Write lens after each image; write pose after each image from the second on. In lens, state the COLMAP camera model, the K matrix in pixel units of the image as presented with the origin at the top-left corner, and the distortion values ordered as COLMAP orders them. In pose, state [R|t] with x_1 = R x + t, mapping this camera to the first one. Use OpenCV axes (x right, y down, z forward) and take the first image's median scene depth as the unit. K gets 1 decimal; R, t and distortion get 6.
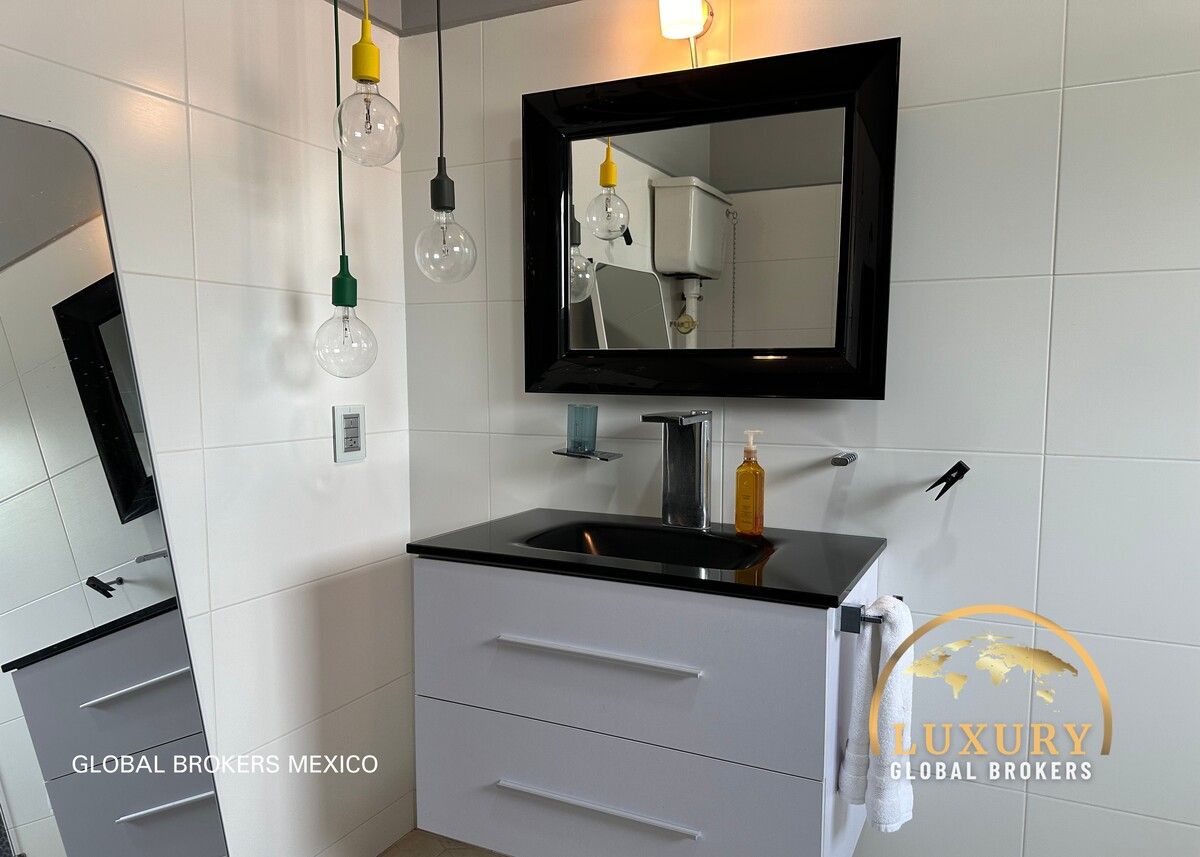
lens RADIAL K [[855.6, 0, 601.2], [0, 855.6, 456.7], [0, 0, 1]] dist [0.067884, -0.077466]
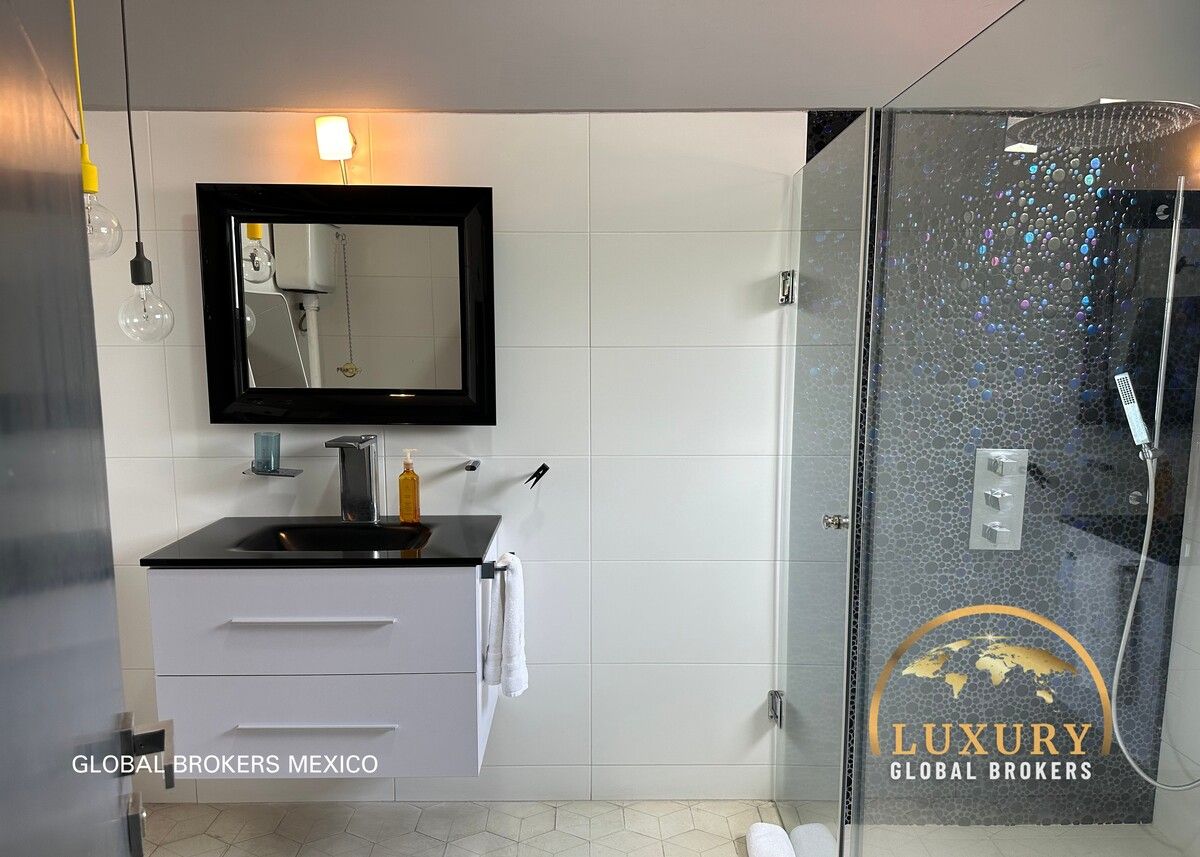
lens RADIAL K [[855.6, 0, 601.3], [0, 855.6, 428.2], [0, 0, 1]] dist [0.067884, -0.077466]
pose [[0.889558, -0.054596, 0.453549, -0.181880], [0.052518, 0.998472, 0.017187, -0.072331], [-0.453794, 0.008531, 0.891066, -0.408746]]
